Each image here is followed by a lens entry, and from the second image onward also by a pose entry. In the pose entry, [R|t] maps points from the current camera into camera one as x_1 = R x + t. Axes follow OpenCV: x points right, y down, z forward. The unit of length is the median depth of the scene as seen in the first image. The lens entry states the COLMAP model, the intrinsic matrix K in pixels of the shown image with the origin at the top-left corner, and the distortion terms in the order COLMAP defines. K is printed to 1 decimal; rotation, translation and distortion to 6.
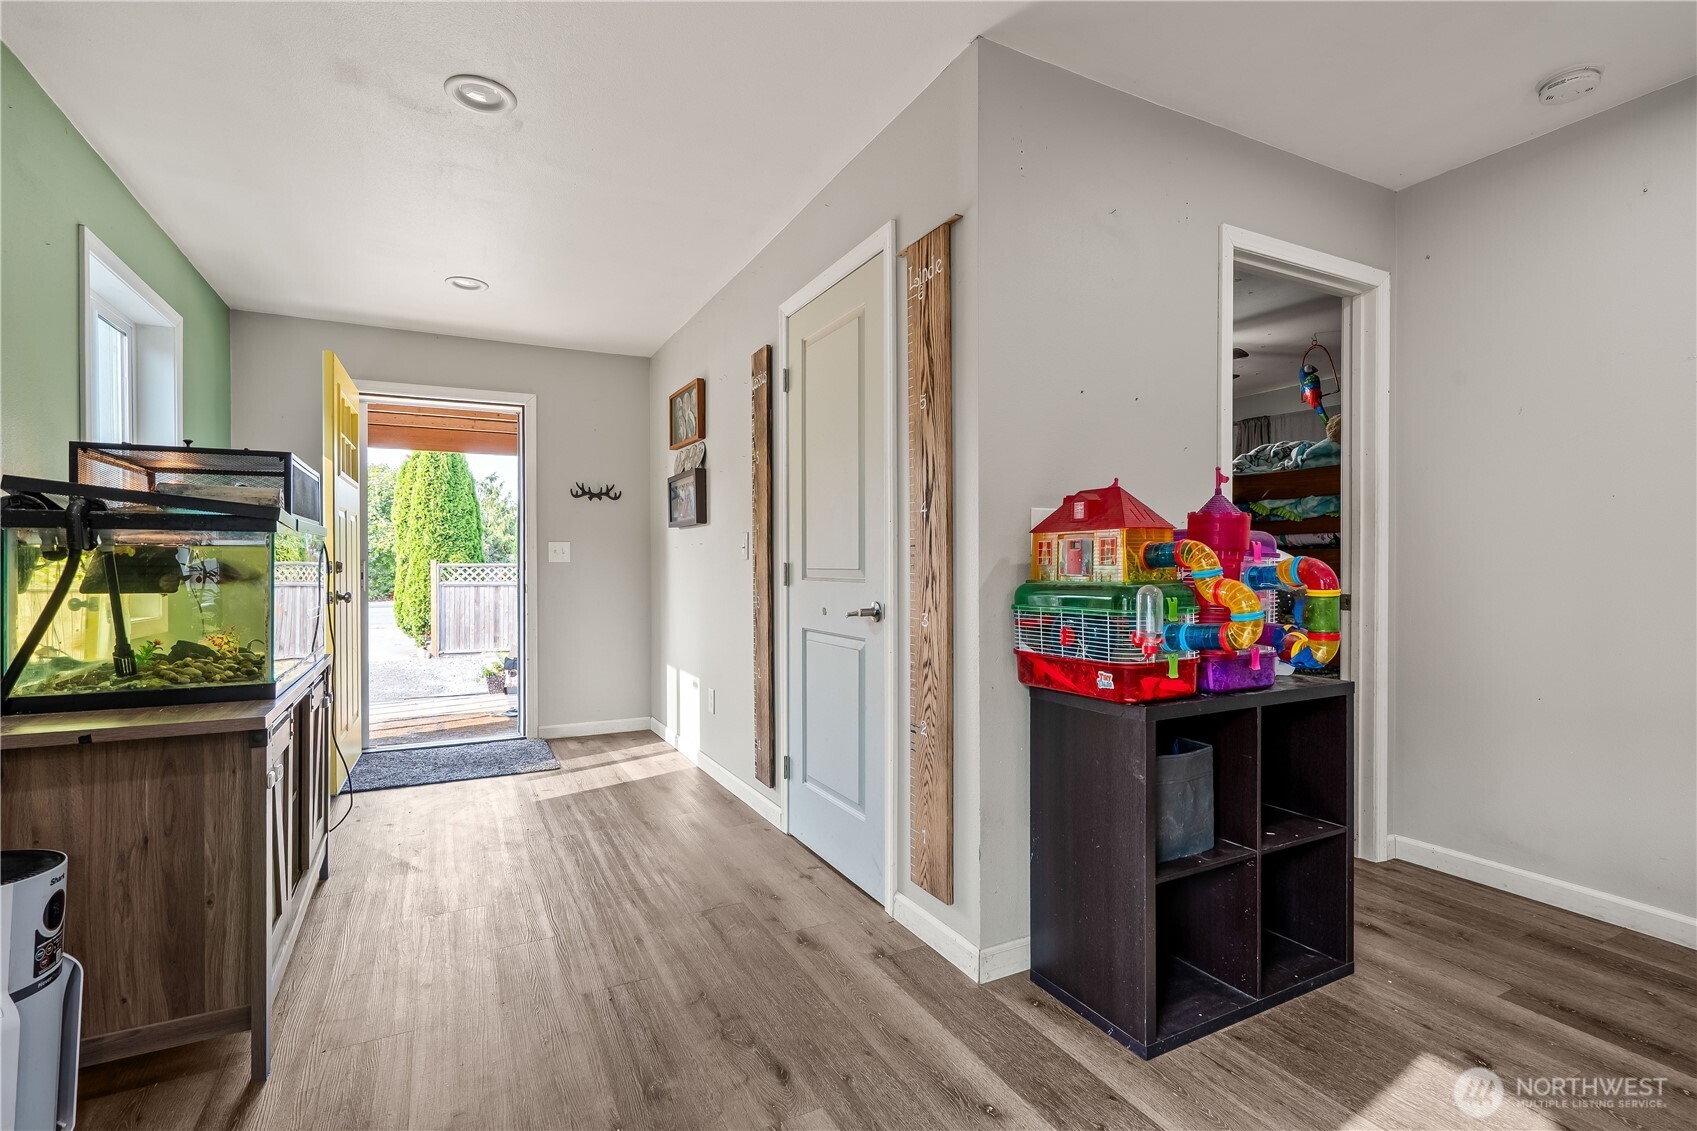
lens RADIAL K [[777.0, 0, 851.5], [0, 777.0, 561.6], [0, 0, 1]] dist [-0.004157, -0.001474]
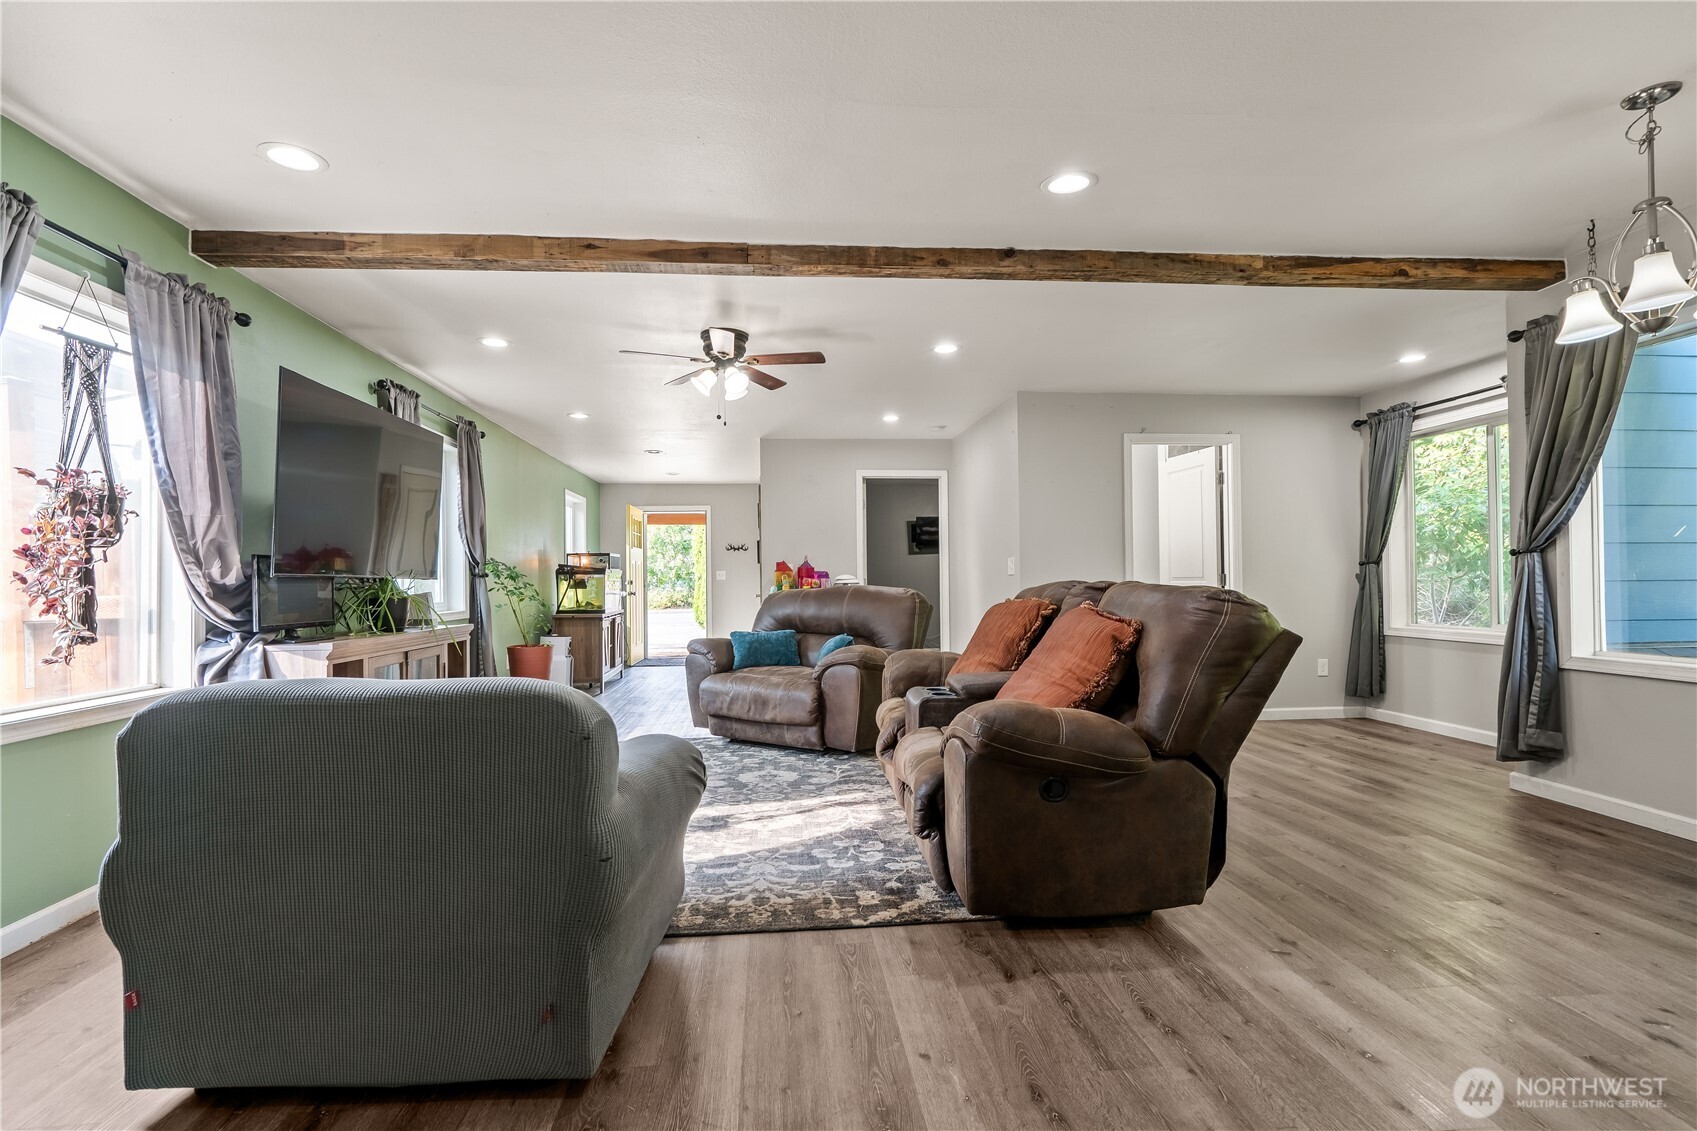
lens RADIAL K [[777.0, 0, 838.2], [0, 777.0, 570.8], [0, 0, 1]] dist [-0.004157, -0.001474]
pose [[0.925526, -0.006436, -0.378628, 1.646038], [0.004323, 0.999970, -0.006428, -0.020441], [0.378658, 0.004312, 0.925526, -1.973435]]
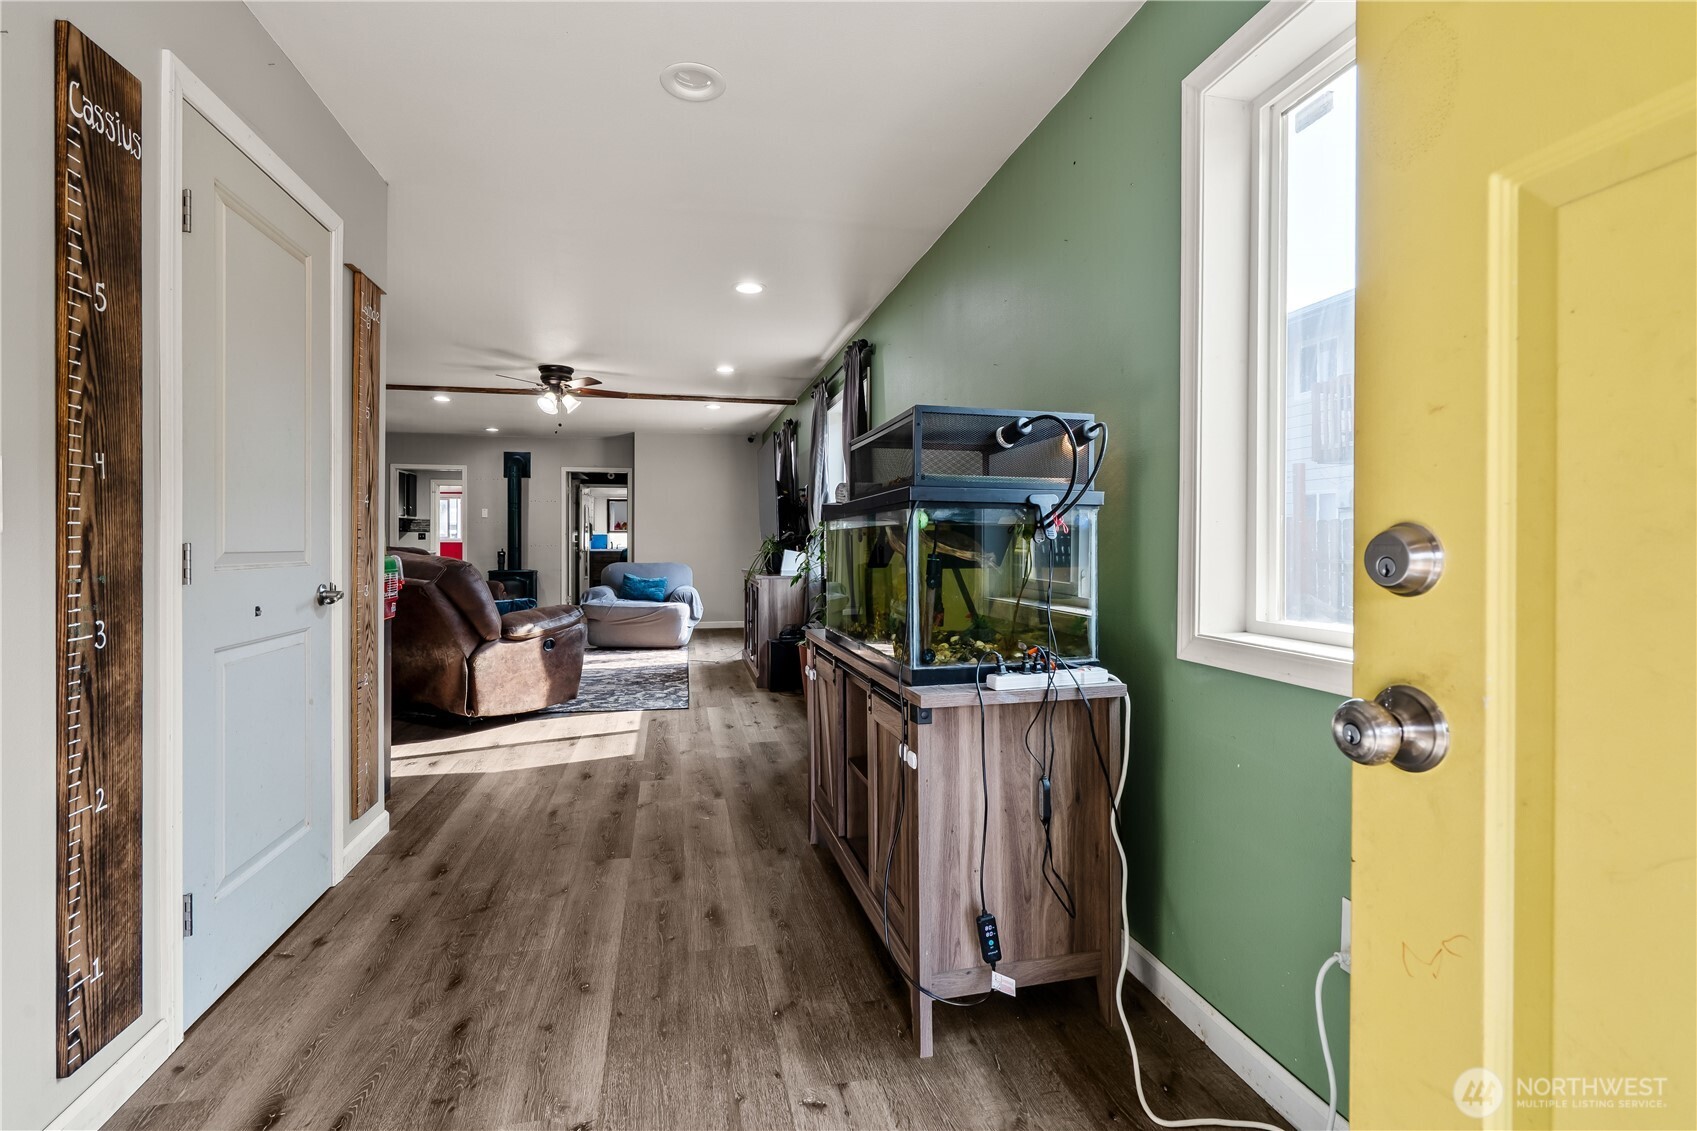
lens RADIAL K [[777.0, 0, 846.3], [0, 777.0, 555.6], [0, 0, 1]] dist [-0.004157, -0.001474]
pose [[-0.965959, -0.002910, 0.258678, -0.977328], [-0.000116, 0.999941, 0.010817, 0.000909], [-0.258694, 0.010419, -0.965903, 2.021660]]
